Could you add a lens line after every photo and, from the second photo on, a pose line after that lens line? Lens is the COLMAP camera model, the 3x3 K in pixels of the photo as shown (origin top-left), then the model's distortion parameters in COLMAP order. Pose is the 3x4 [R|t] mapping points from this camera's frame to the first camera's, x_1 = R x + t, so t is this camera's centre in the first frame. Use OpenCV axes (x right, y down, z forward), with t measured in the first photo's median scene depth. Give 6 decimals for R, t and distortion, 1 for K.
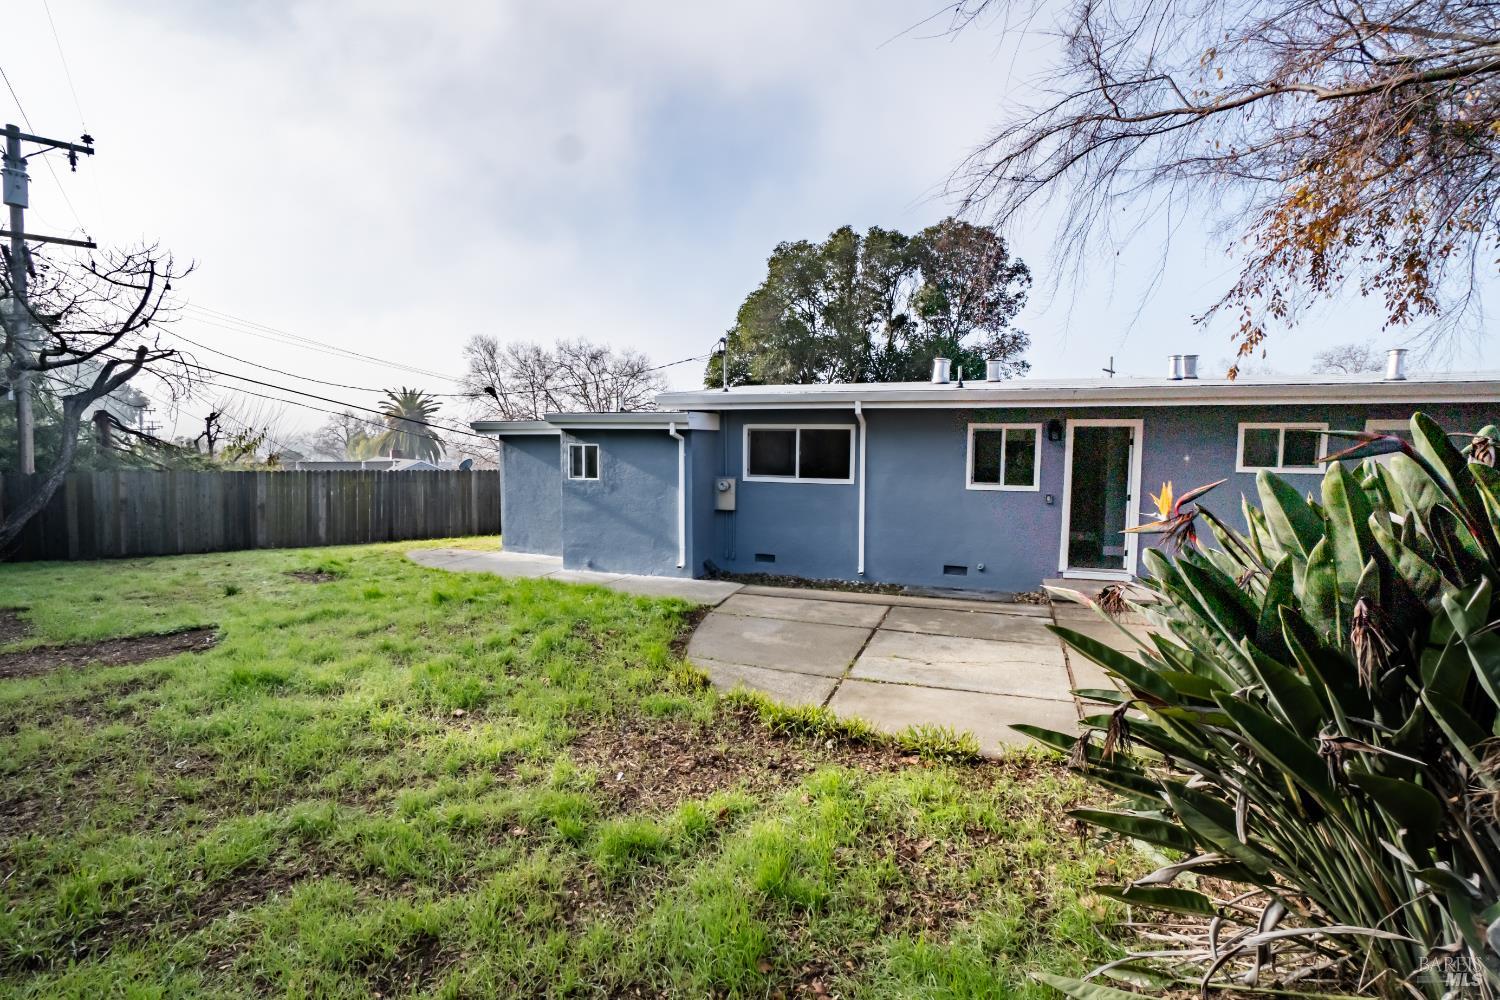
lens RADIAL K [[739.1, 0, 734.2], [0, 739.1, 466.0], [0, 0, 1]] dist [-0.034241, -0.000419]
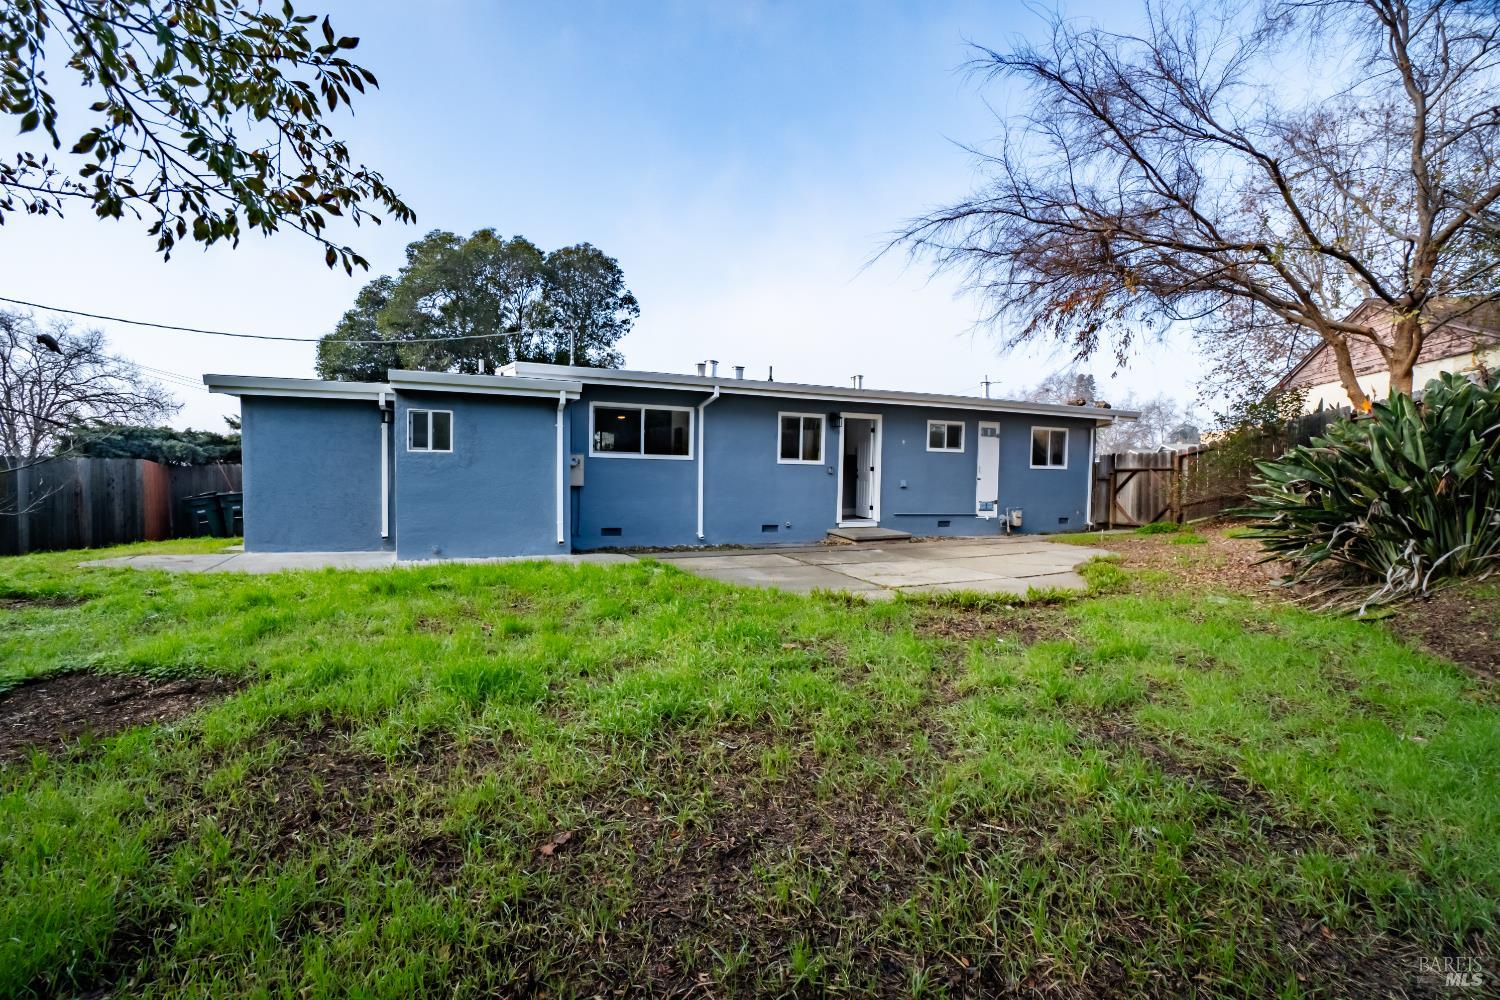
lens RADIAL K [[673.8, 0, 745.4], [0, 673.8, 499.2], [0, 0, 1]] dist [-0.067628, 0.023652]
pose [[0.705212, -0.024206, 0.708583, -0.502266], [0.010300, 0.999661, 0.023898, 0.059405], [-0.708921, -0.009555, 0.705223, 0.204329]]
